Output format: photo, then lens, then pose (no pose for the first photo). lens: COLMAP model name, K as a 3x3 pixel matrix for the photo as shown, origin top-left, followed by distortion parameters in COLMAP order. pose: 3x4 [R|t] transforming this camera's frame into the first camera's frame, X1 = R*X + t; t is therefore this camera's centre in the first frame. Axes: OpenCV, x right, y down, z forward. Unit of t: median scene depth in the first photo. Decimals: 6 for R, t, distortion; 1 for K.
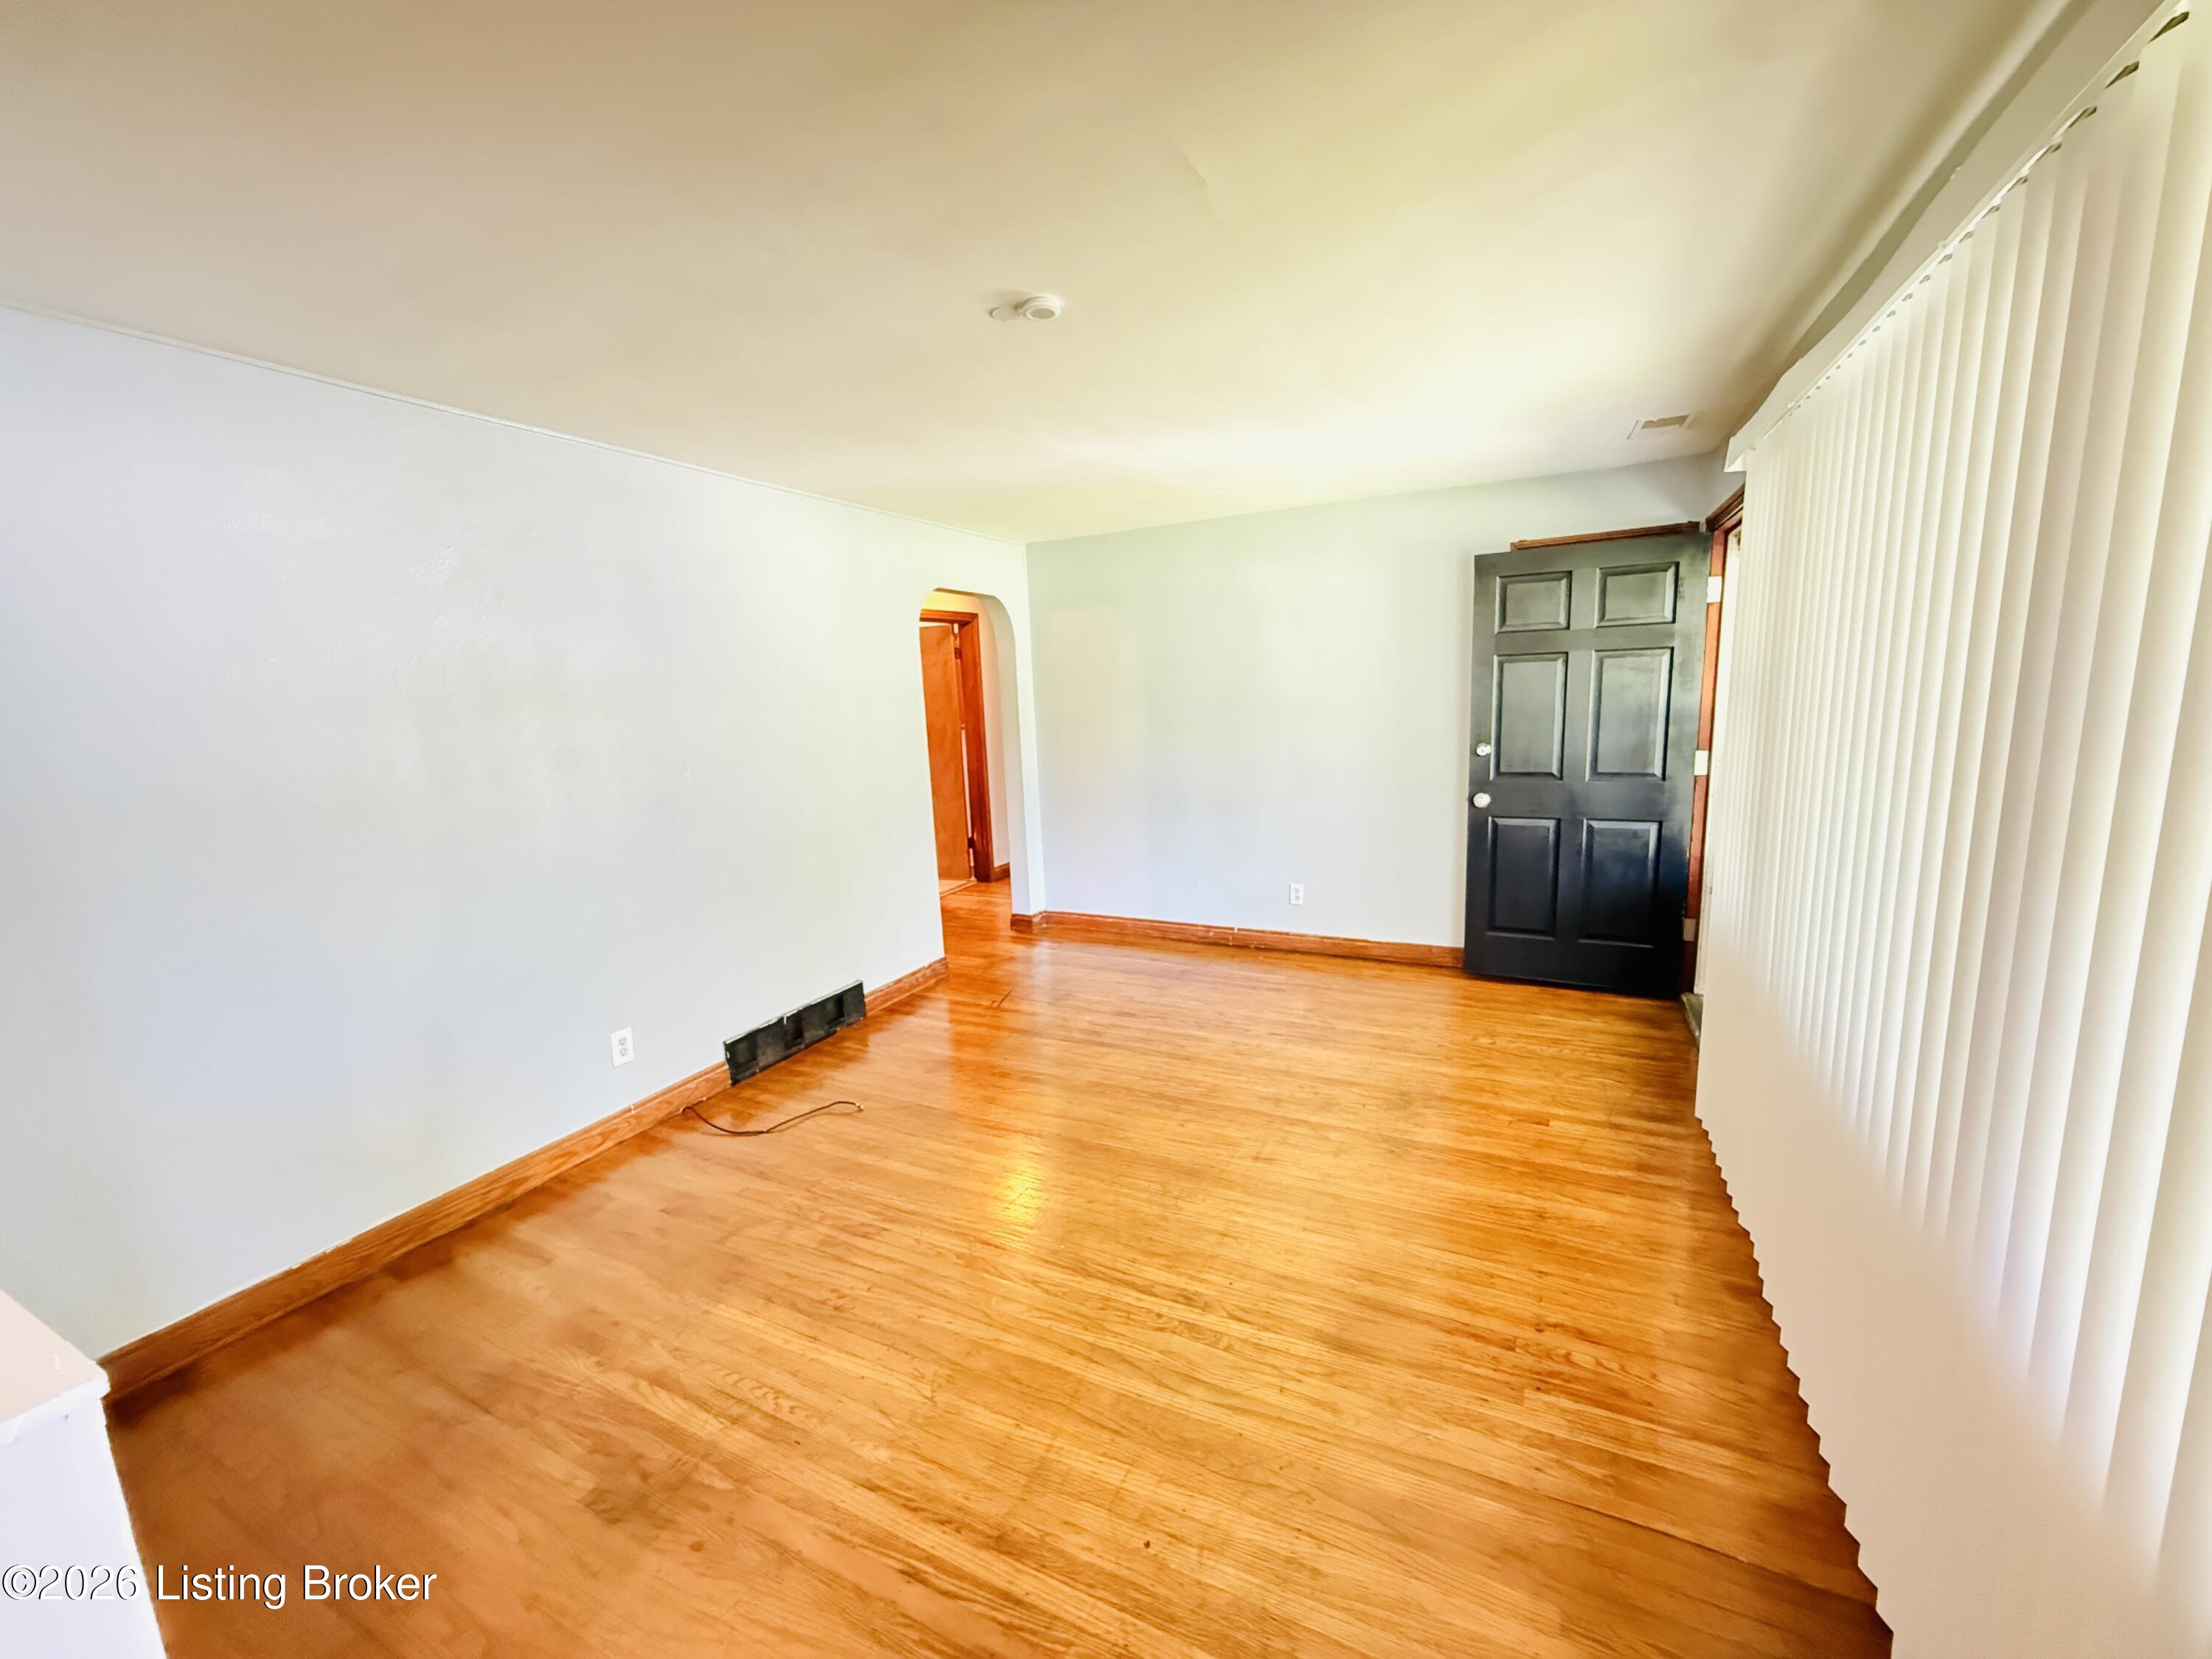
lens RADIAL K [[889.5, 0, 1102.0], [0, 889.5, 831.8], [0, 0, 1]] dist [0.000748, 0.000149]
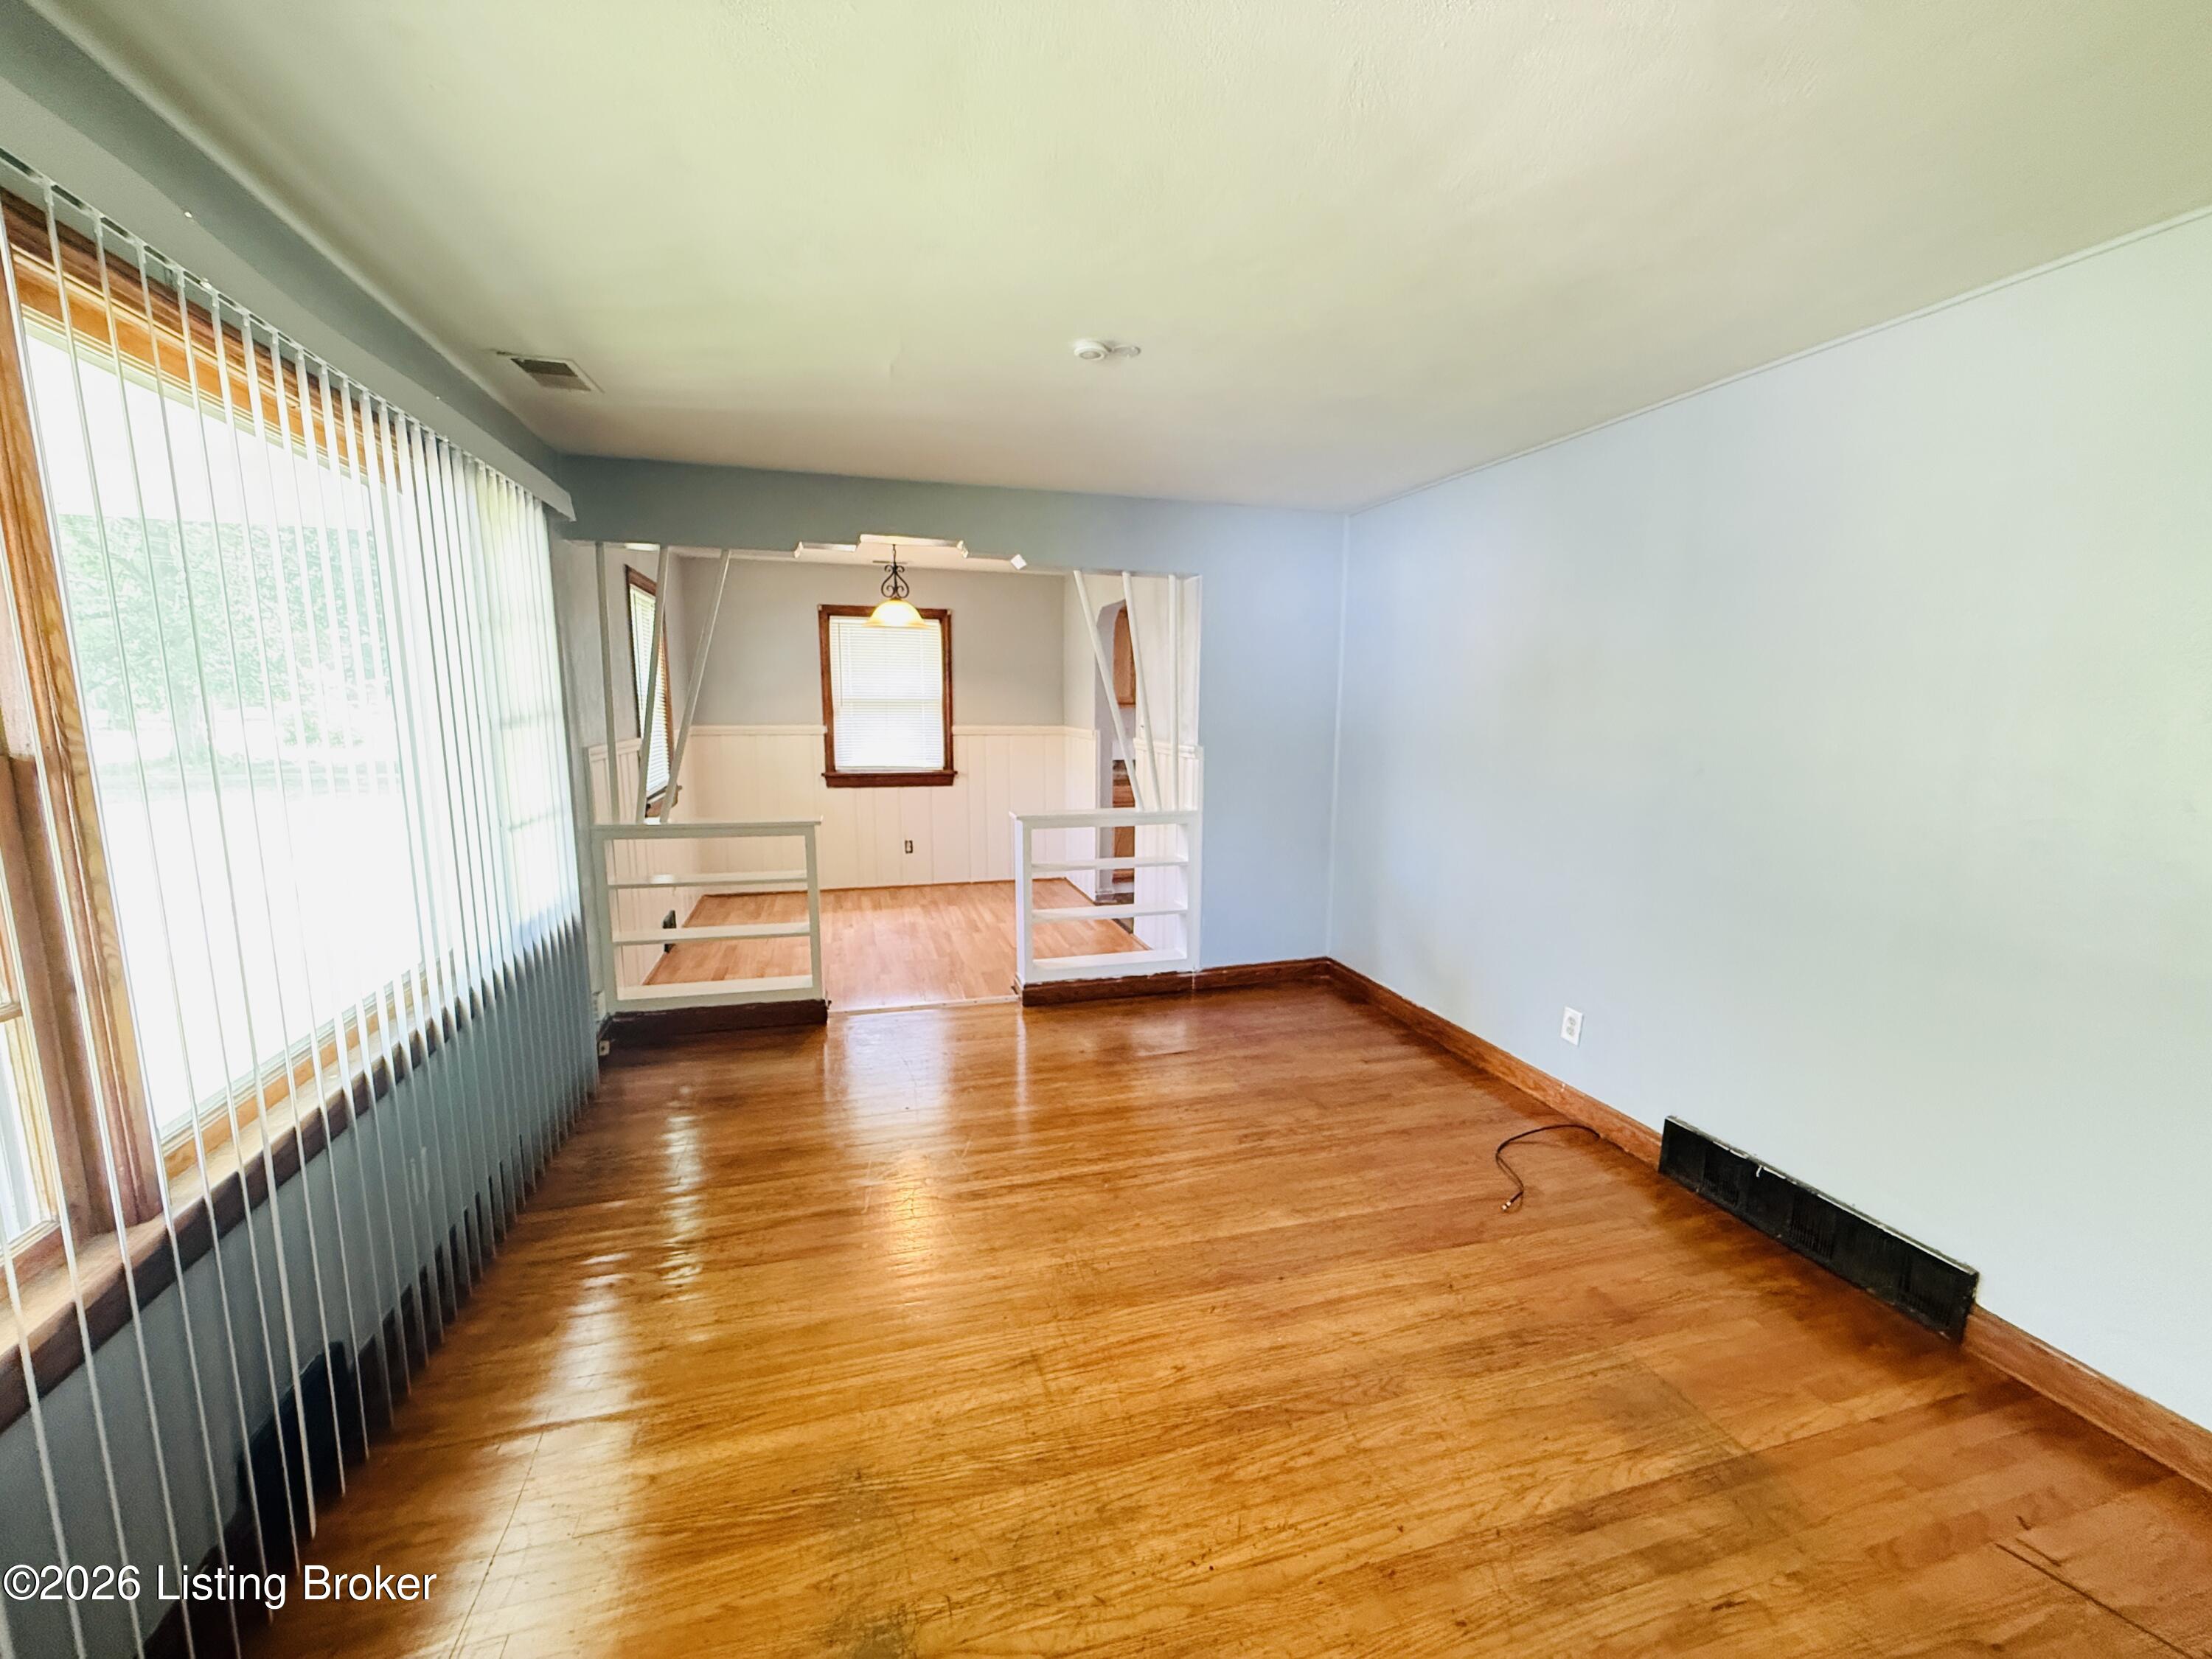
lens RADIAL K [[889.5, 0, 1104.9], [0, 889.5, 829.1], [0, 0, 1]] dist [0.000748, 0.000149]
pose [[-0.739688, 0.133389, -0.659598, 0.505361], [-0.083460, 0.954408, 0.286602, -0.223806], [0.667755, 0.267045, -0.694831, 1.319390]]
